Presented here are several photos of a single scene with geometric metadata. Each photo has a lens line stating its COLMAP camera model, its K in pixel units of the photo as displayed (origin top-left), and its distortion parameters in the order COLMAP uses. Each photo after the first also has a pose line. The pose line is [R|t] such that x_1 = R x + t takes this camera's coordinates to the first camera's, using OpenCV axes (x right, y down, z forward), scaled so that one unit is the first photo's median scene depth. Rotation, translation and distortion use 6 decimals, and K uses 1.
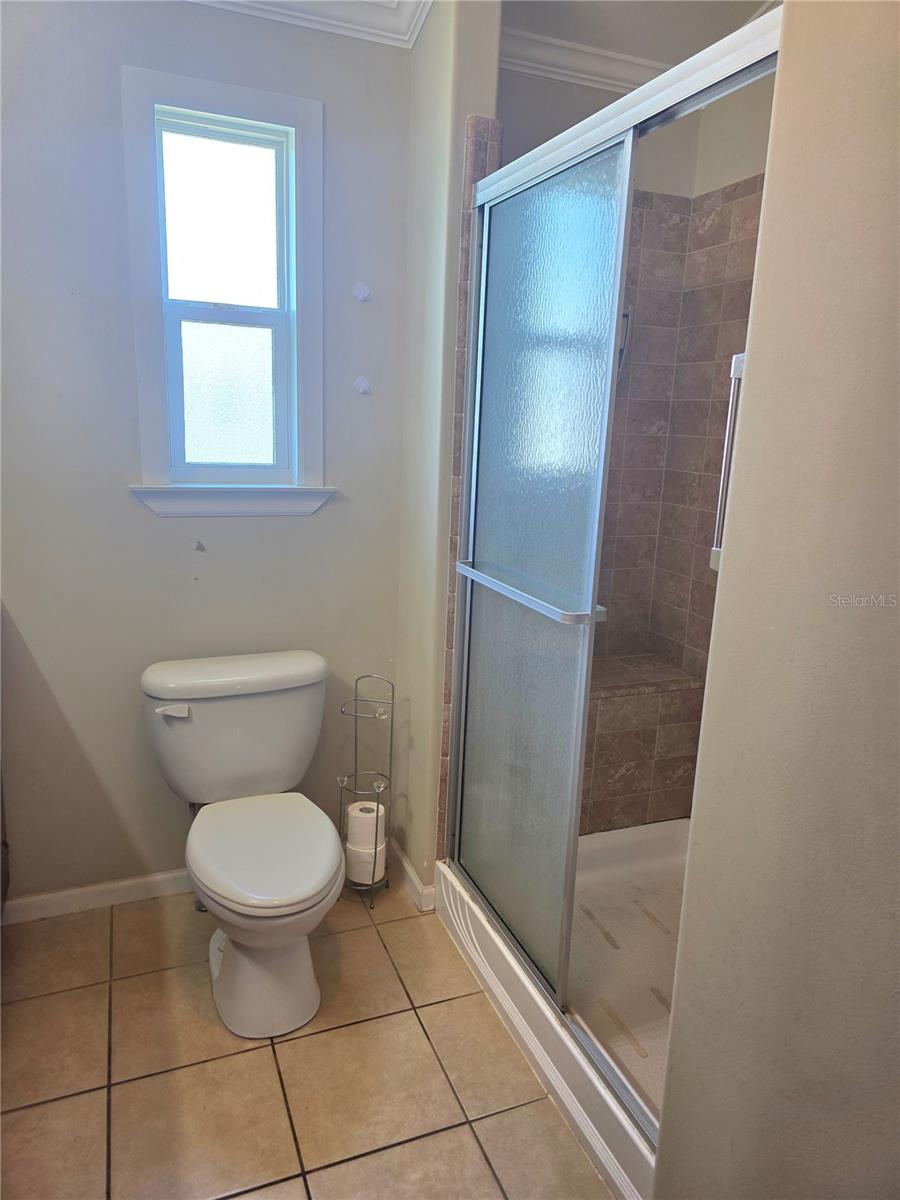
lens RADIAL K [[814.2, 0, 452.7], [0, 814.2, 595.8], [0, 0, 1]] dist [0.046609, -0.034042]
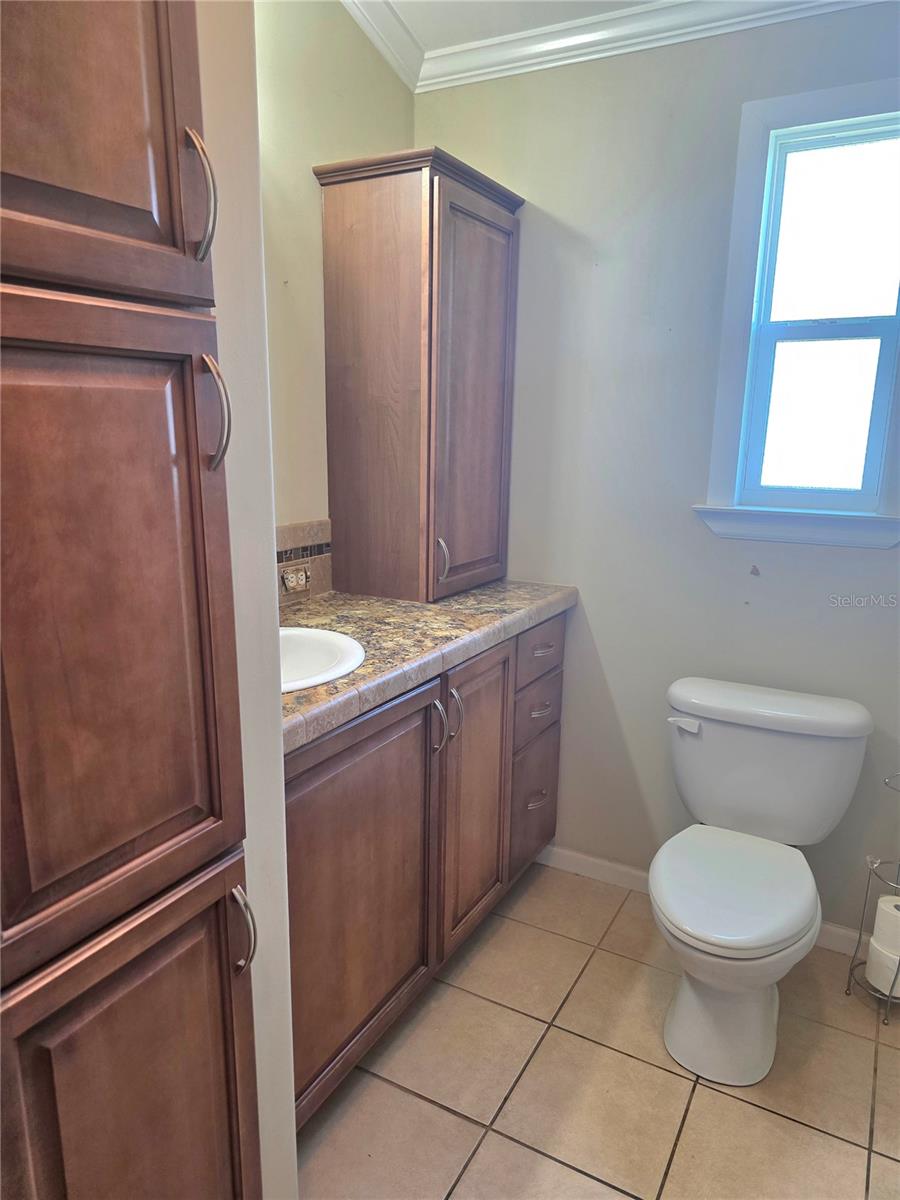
lens RADIAL K [[814.2, 0, 414.9], [0, 814.2, 606.5], [0, 0, 1]] dist [0.046609, -0.034042]
pose [[0.612780, 0.140209, -0.777716, 0.230587], [-0.155810, 0.986253, 0.055039, -0.009136], [0.774741, 0.087449, 0.626202, 0.076980]]
